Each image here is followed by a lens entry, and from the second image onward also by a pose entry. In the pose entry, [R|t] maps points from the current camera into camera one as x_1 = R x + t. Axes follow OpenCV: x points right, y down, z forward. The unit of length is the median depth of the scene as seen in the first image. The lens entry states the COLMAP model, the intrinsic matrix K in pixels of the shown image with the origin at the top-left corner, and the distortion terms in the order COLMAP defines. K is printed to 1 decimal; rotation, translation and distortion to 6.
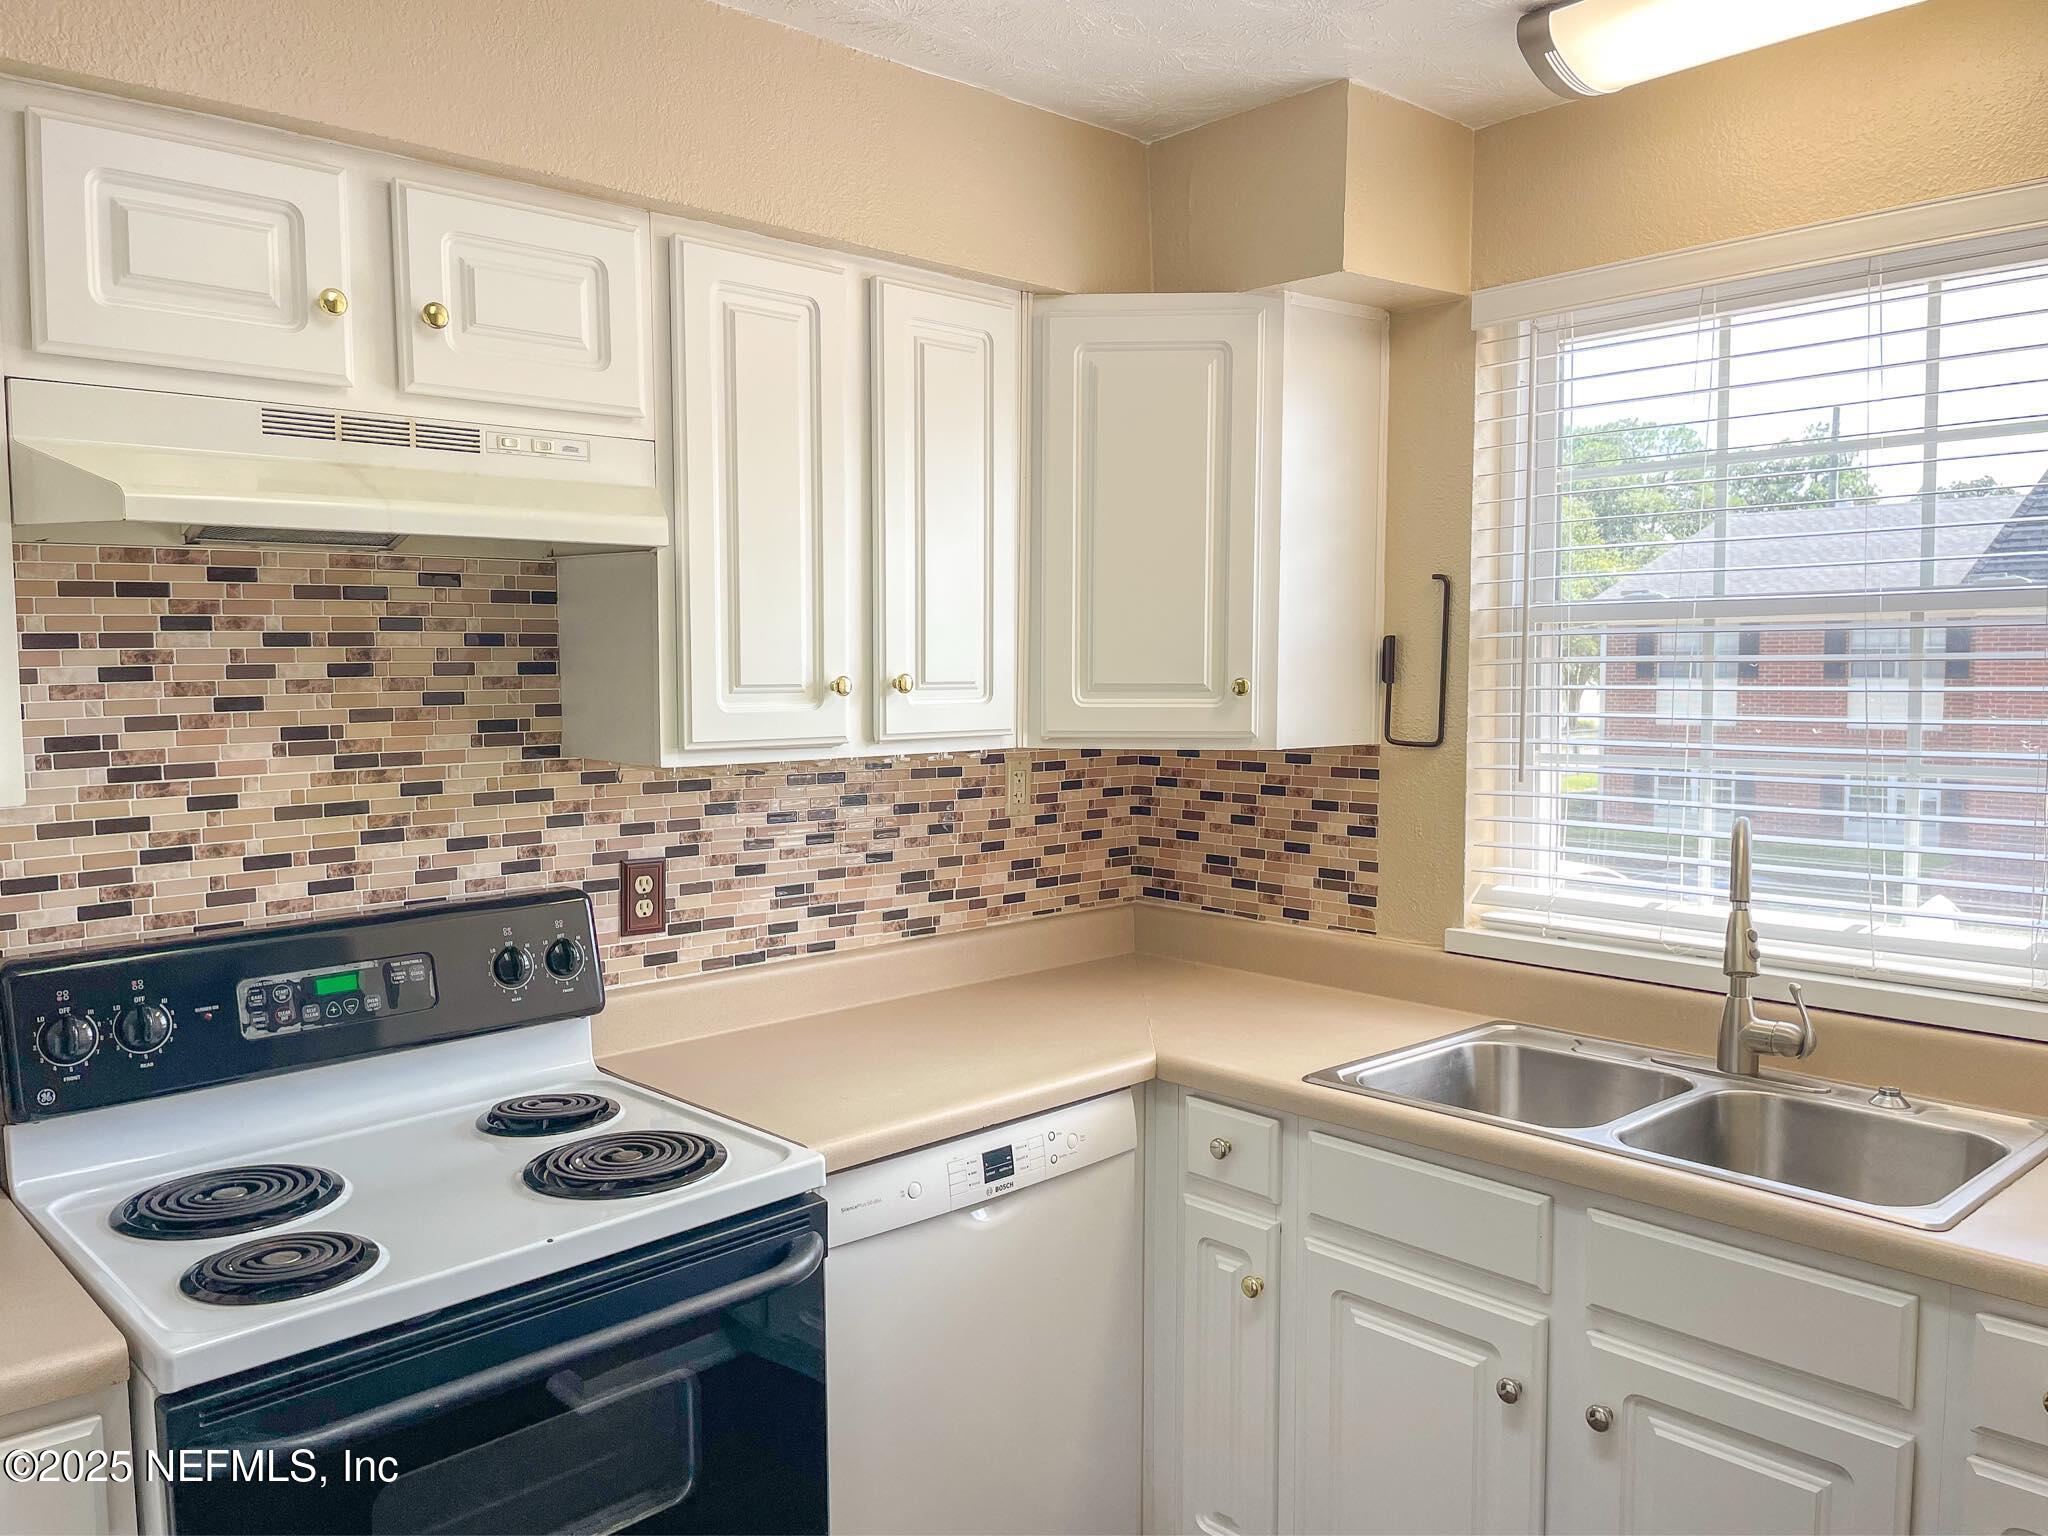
lens RADIAL K [[1551.4, 0, 1025.0], [0, 1551.4, 770.5], [0, 0, 1]] dist [0.044630, -0.004717]
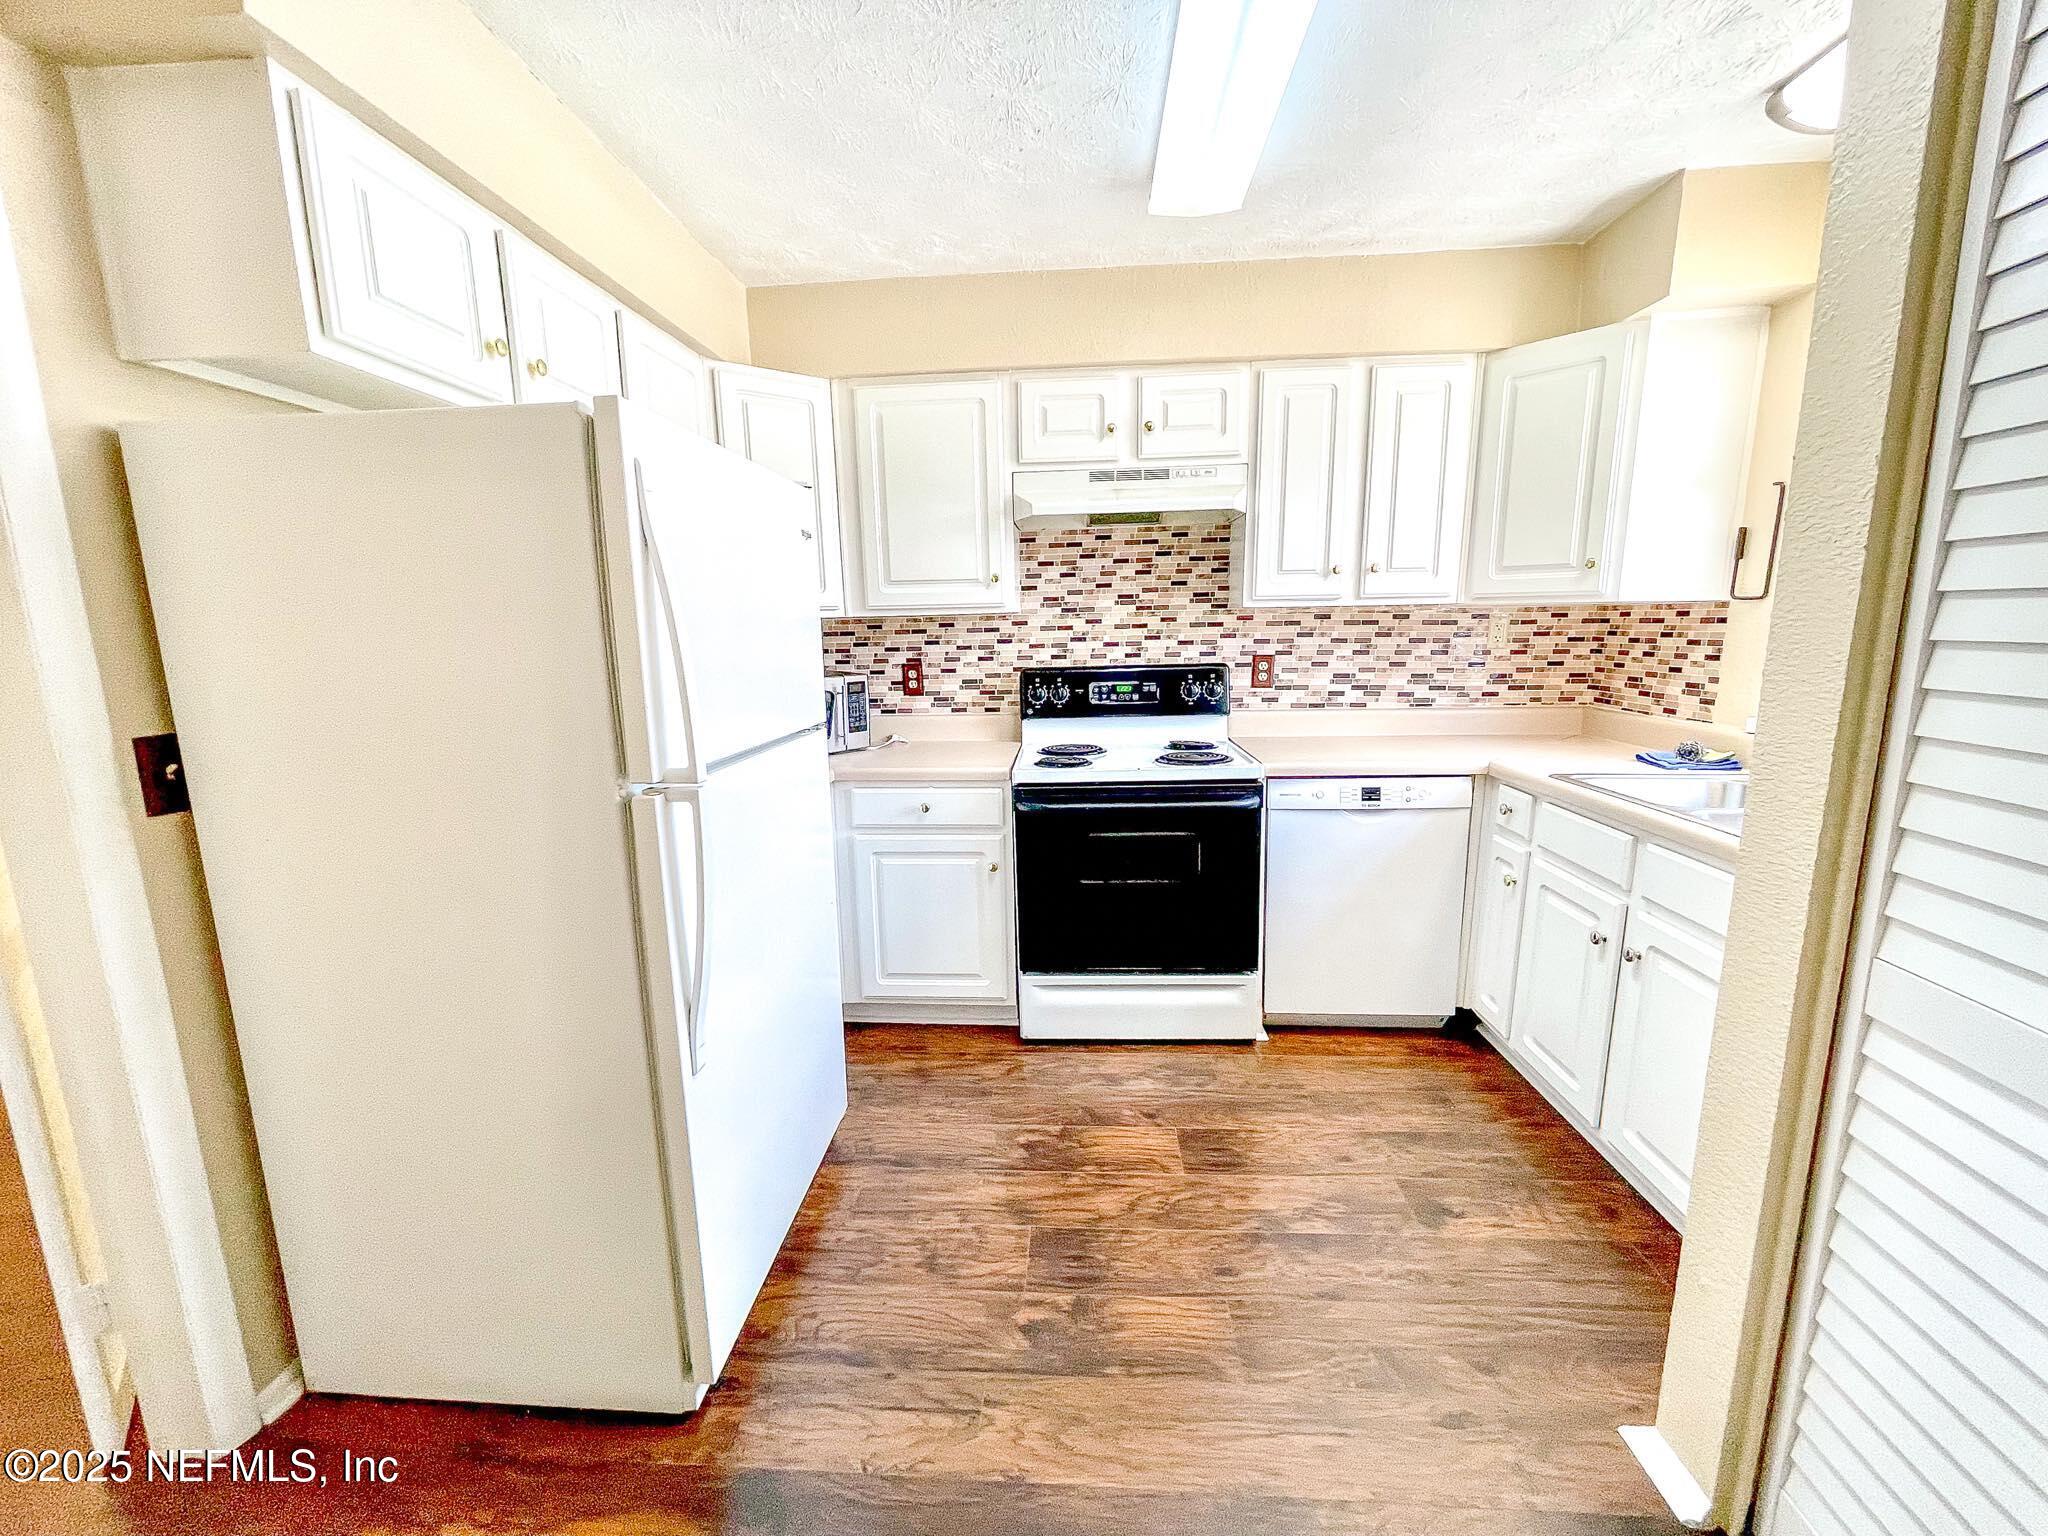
lens RADIAL K [[835.9, 0, 1026.2], [0, 835.9, 775.2], [0, 0, 1]] dist [-0.017587, -0.000177]
pose [[0.682607, 0.118423, -0.721127, 0.419463], [-0.035623, 0.991002, 0.129022, 0.086415], [0.729917, -0.062383, 0.680683, -0.098160]]
